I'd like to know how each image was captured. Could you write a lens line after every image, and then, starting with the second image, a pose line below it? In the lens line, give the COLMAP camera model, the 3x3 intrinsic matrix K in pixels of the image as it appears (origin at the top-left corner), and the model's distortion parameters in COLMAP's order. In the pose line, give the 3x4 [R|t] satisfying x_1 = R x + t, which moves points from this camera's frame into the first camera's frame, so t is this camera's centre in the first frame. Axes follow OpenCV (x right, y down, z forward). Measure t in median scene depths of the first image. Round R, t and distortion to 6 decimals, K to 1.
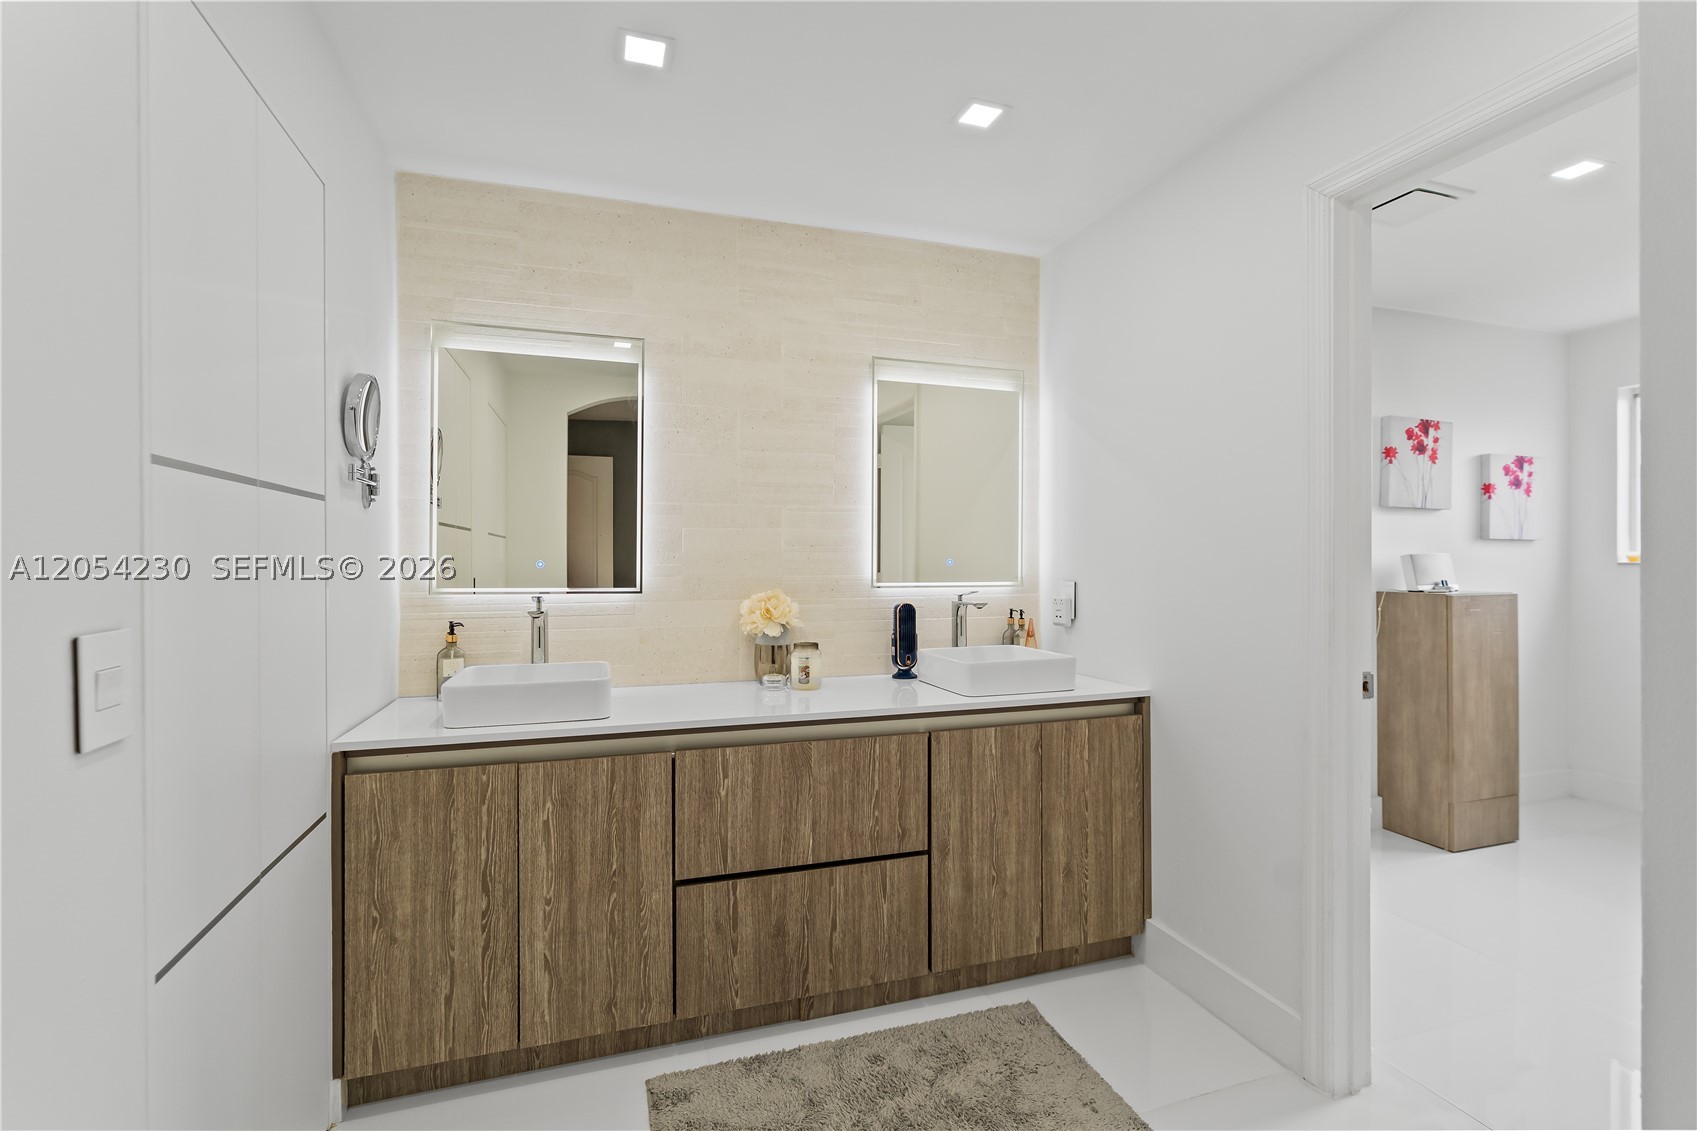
lens RADIAL K [[766.0, 0, 849.3], [0, 766.0, 561.0], [0, 0, 1]] dist [-0.009427, 0.006675]
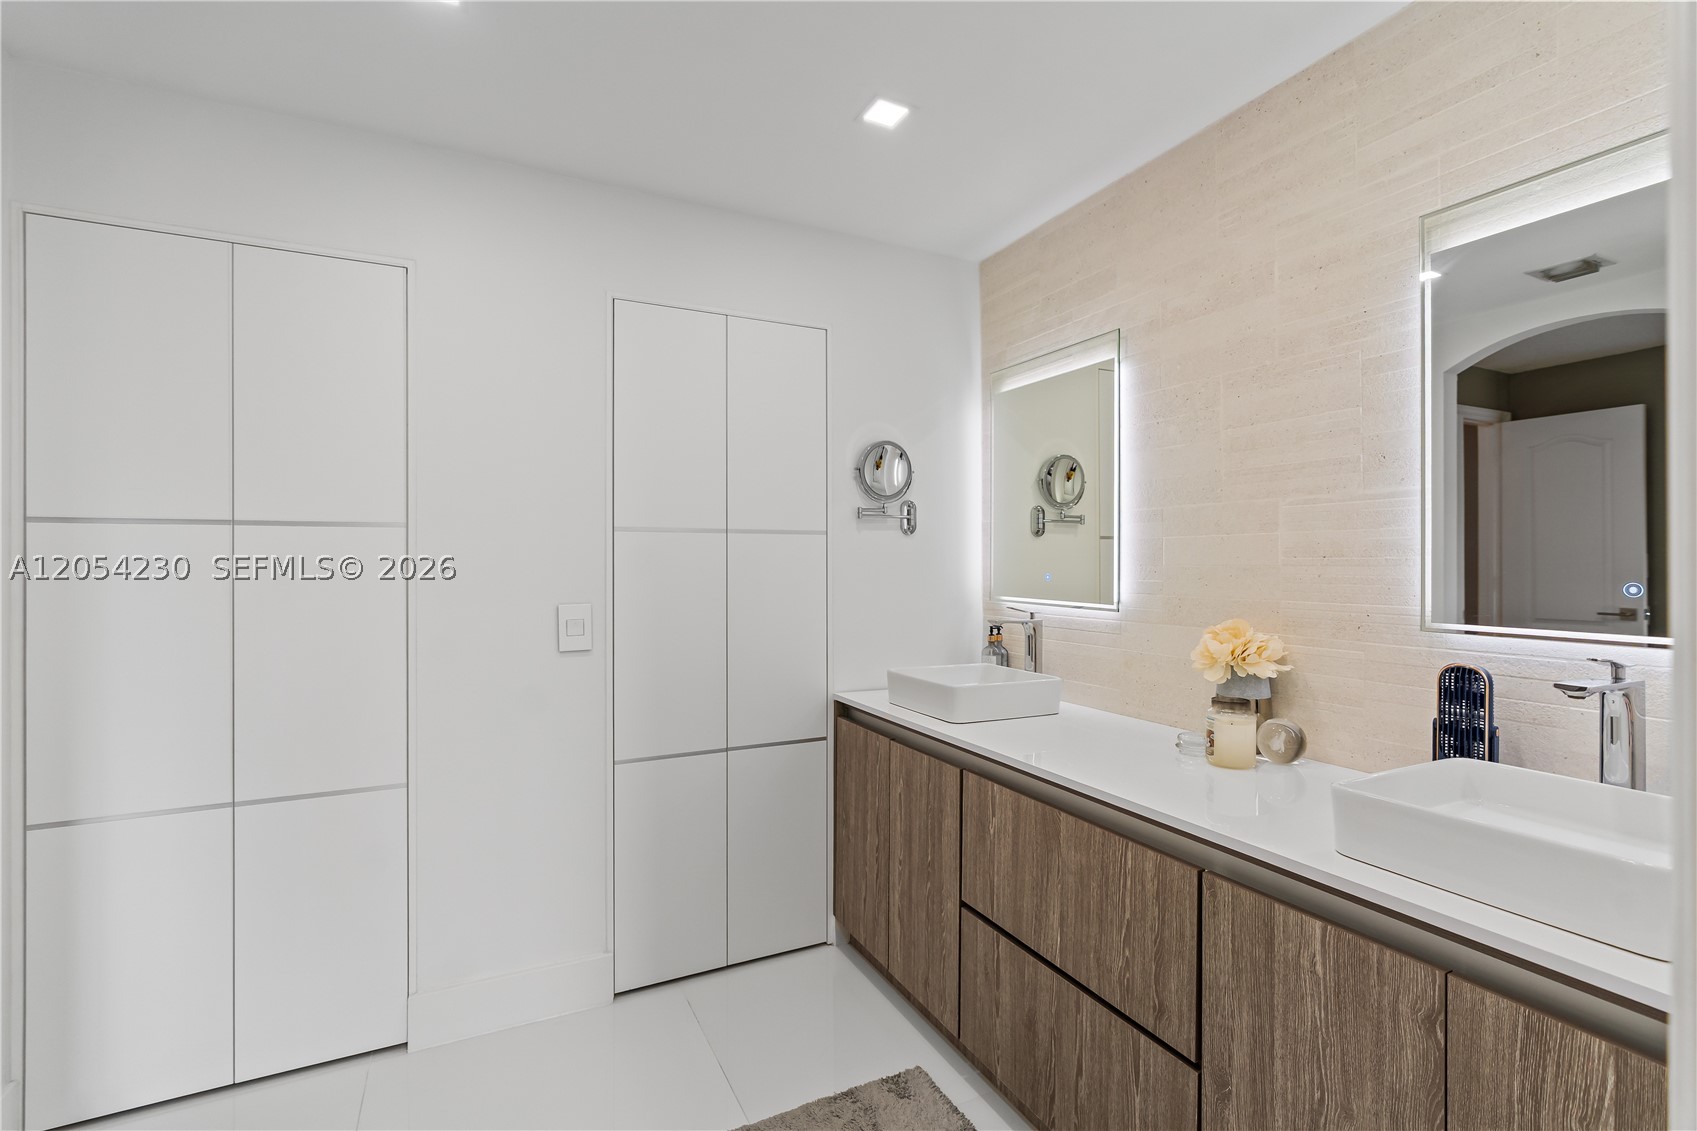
lens RADIAL K [[766.0, 0, 849.3], [0, 766.0, 561.0], [0, 0, 1]] dist [-0.009427, 0.006675]
pose [[0.141331, -0.001092, -0.989962, 0.689316], [-0.002182, 0.999997, -0.001415, -0.018506], [0.989960, 0.002360, 0.141328, 0.671054]]
